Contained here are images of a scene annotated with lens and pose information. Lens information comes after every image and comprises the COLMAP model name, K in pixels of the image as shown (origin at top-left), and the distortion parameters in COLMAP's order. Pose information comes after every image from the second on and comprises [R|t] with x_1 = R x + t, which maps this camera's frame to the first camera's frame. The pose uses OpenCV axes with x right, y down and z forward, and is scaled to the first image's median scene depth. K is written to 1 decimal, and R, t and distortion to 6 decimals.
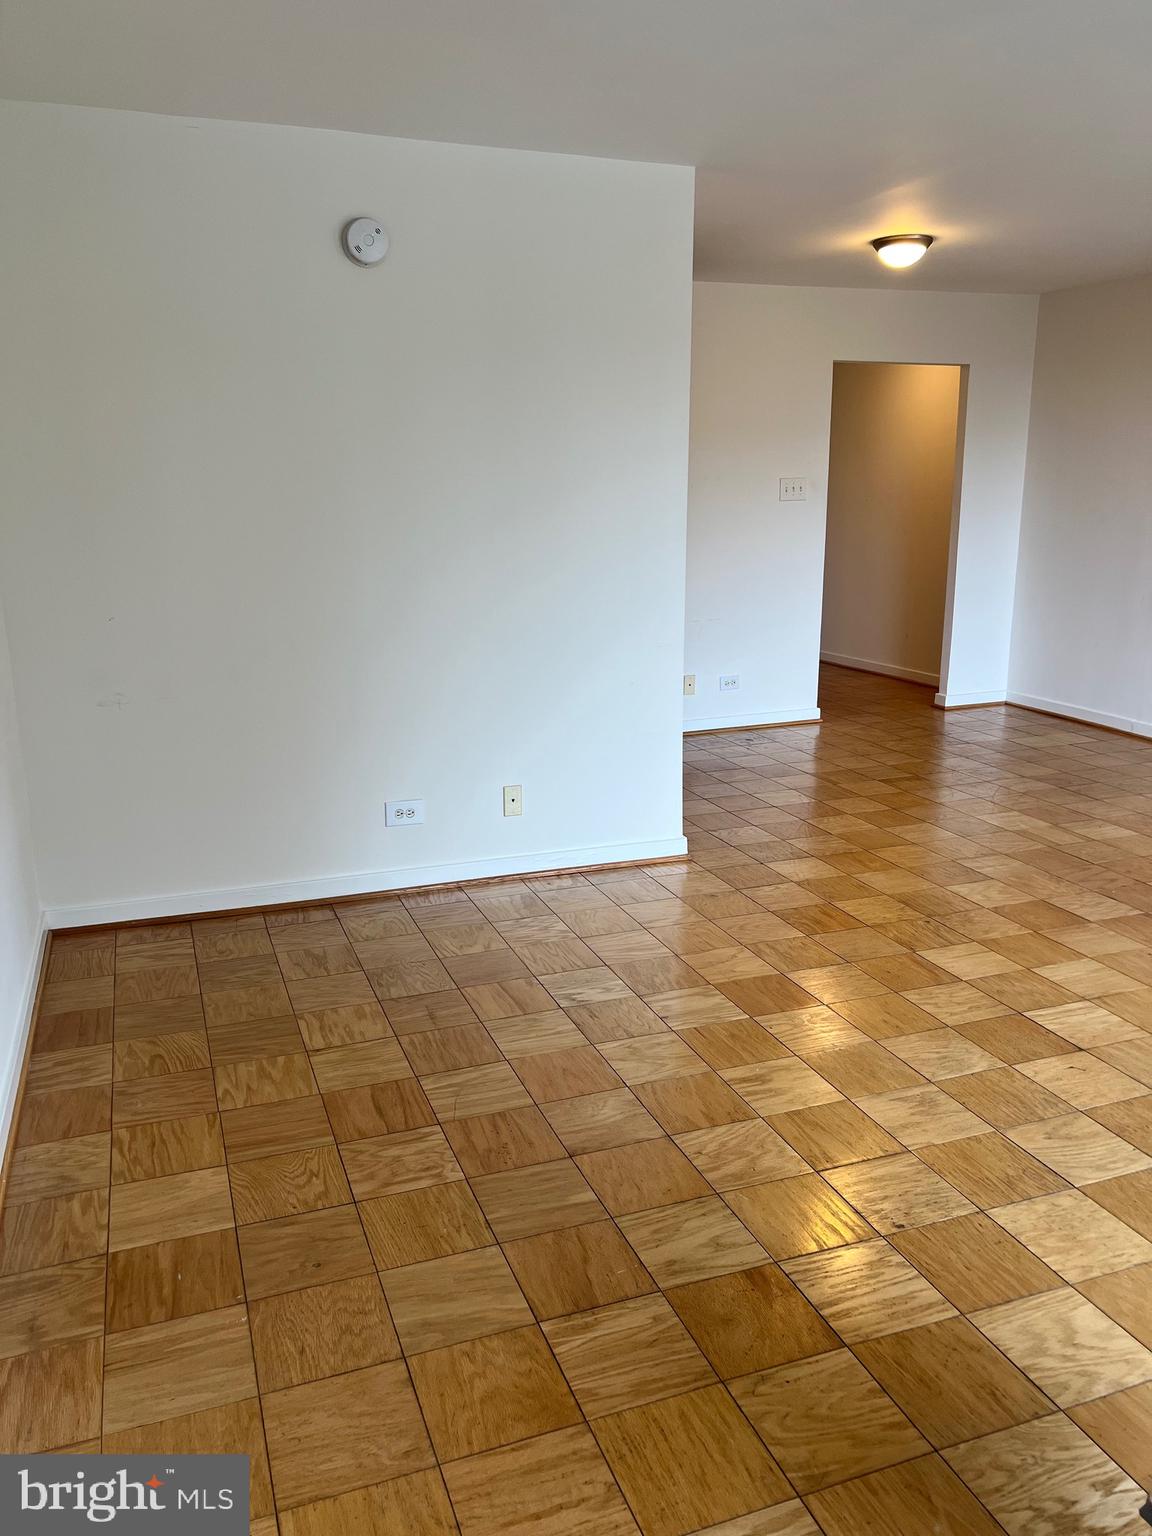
lens RADIAL K [[1159.8, 0, 571.8], [0, 1159.8, 772.1], [0, 0, 1]] dist [0.040156, -0.051517]
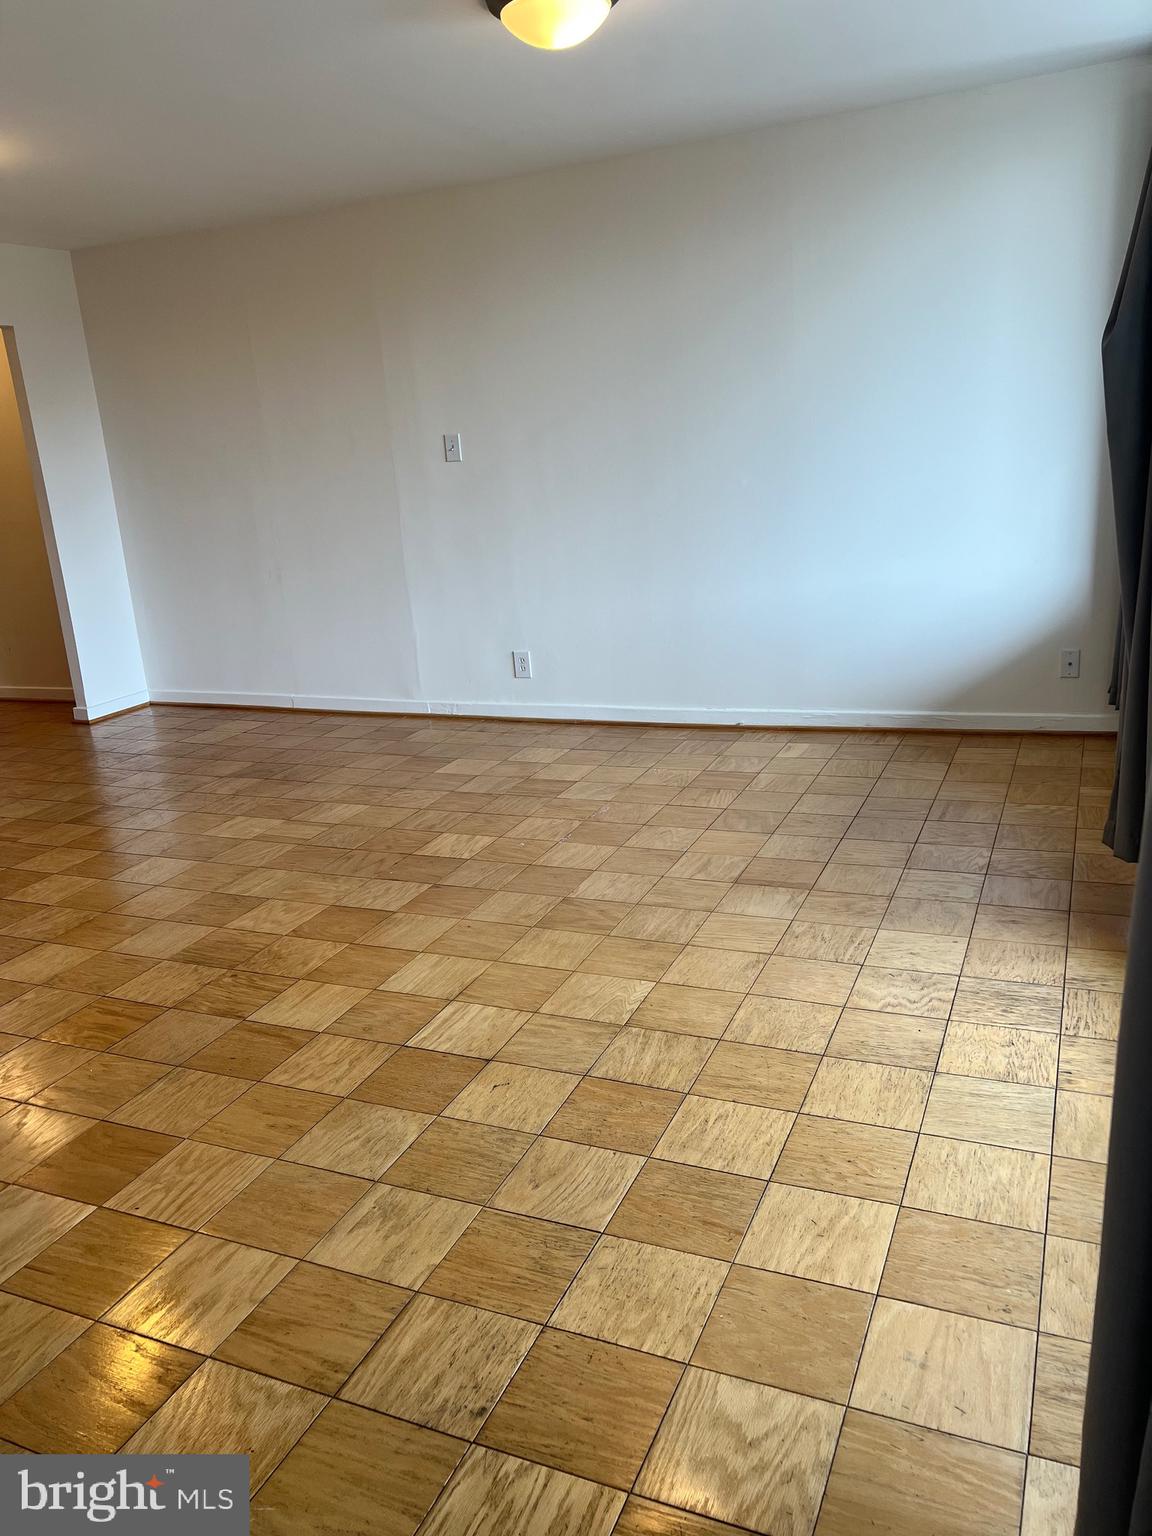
lens RADIAL K [[1159.8, 0, 571.8], [0, 1159.8, 772.1], [0, 0, 1]] dist [0.040156, -0.051517]
pose [[0.701877, -0.231683, 0.673566, -0.048909], [0.231413, 0.968497, 0.091990, -0.032327], [-0.673659, 0.091307, 0.733381, 0.247095]]
